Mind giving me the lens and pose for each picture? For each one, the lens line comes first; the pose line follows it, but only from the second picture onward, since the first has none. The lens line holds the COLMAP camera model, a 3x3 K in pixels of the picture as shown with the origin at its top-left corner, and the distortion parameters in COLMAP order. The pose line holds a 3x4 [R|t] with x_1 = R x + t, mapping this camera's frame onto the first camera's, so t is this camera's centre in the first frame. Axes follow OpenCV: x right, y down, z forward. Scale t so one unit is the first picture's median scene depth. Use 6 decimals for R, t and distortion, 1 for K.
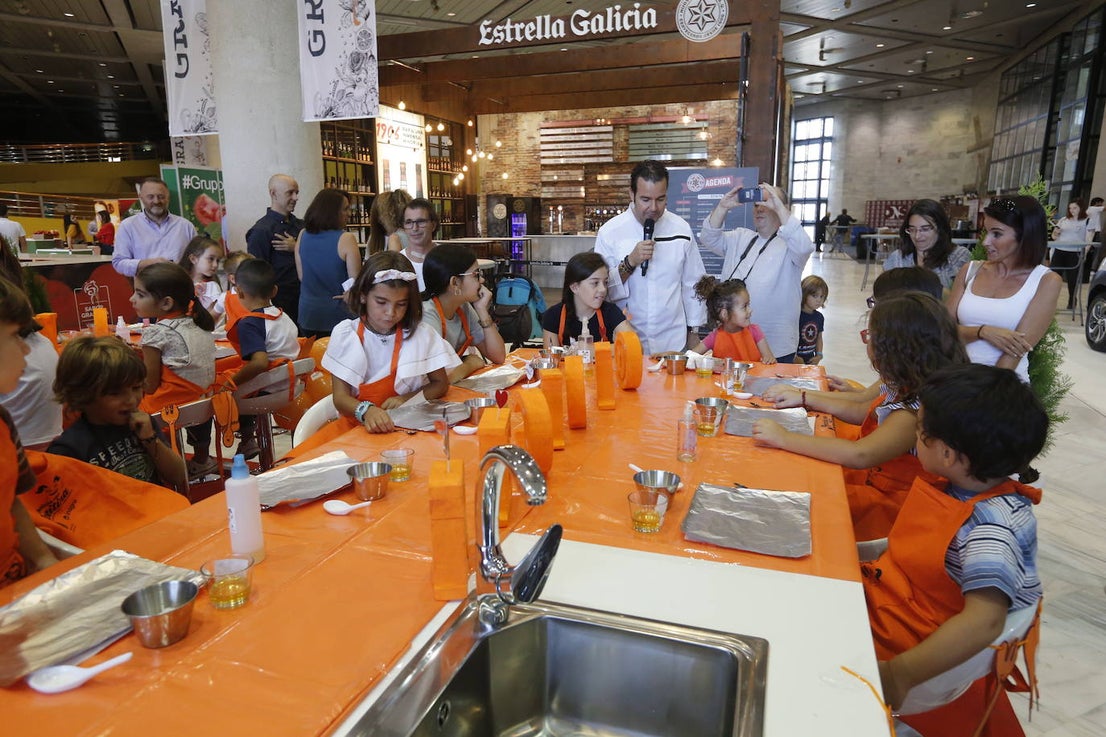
lens RADIAL K [[698.3, 0, 553.0], [0, 698.3, 368.5], [0, 0, 1]] dist [-0.047448, 0.057278]
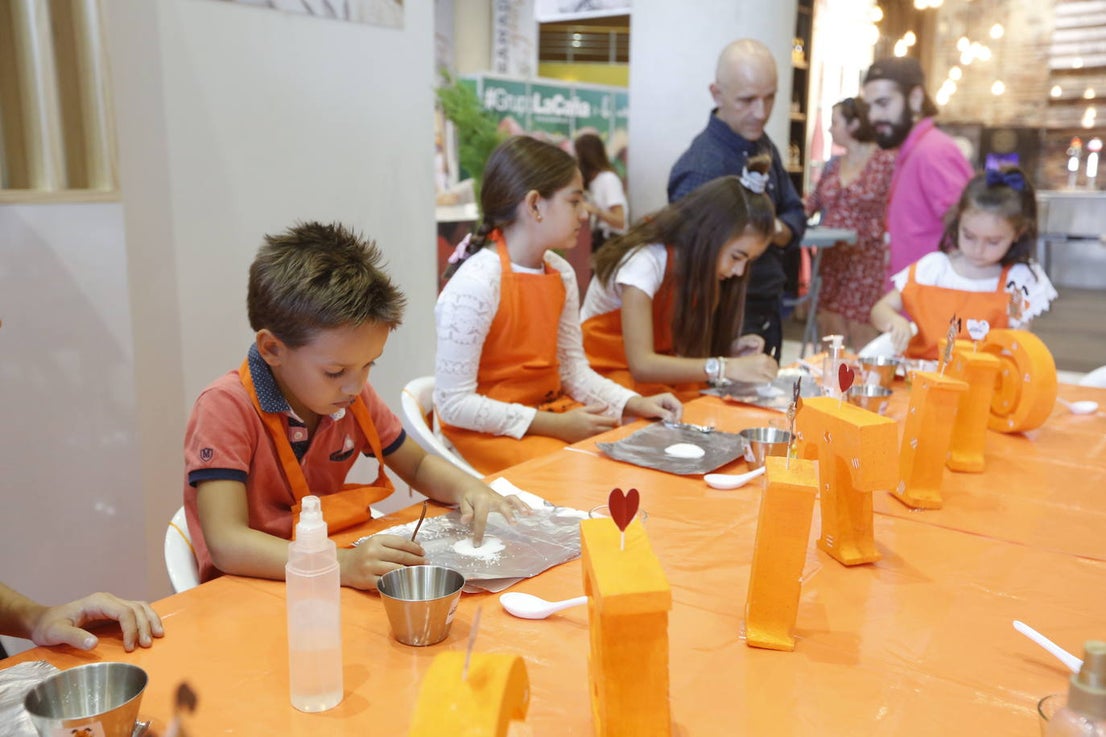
lens RADIAL K [[1044.8, 0, 547.7], [0, 1044.8, 365.8], [0, 0, 1]] dist [-0.006510, 0.138838]
pose [[0.957117, 0.068490, -0.281489, -0.179747], [-0.075567, 0.997037, -0.014350, -0.008599], [0.279672, 0.035006, 0.959457, 0.077793]]
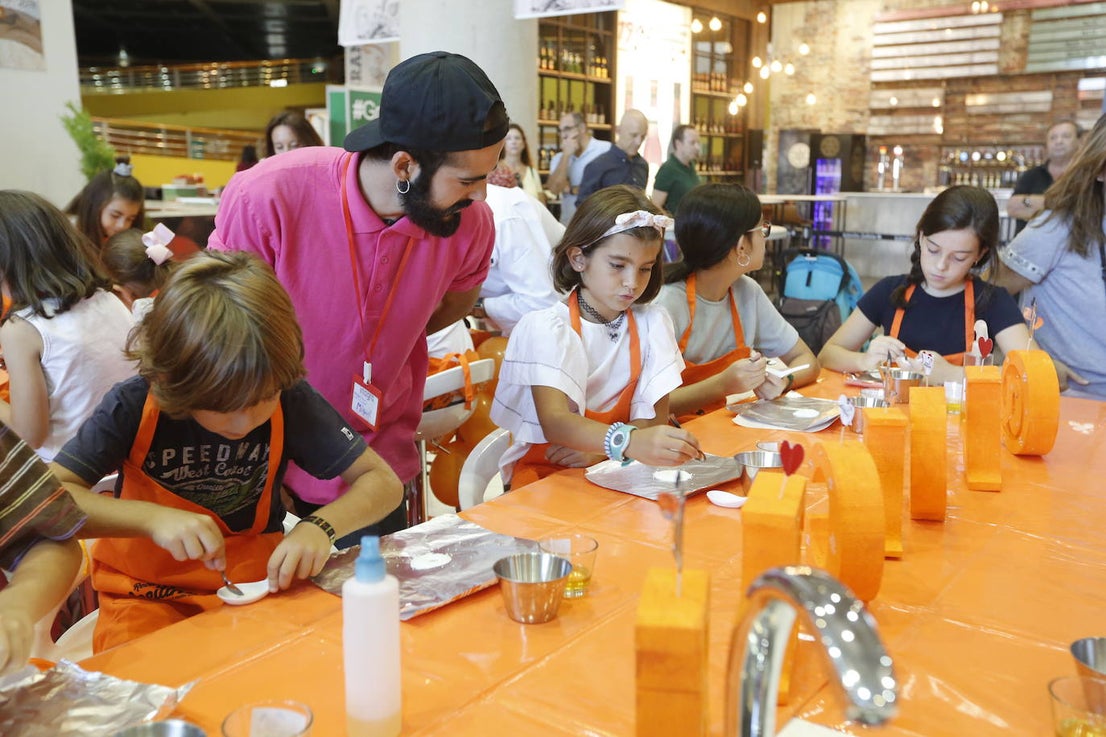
lens RADIAL K [[1044.8, 0, 547.7], [0, 1044.8, 365.8], [0, 0, 1]] dist [-0.006510, 0.138838]
pose [[0.953989, 0.066220, -0.292439, -0.002526], [-0.073923, 0.997146, -0.015356, -0.000023], [0.290588, 0.036267, 0.956161, 0.020424]]
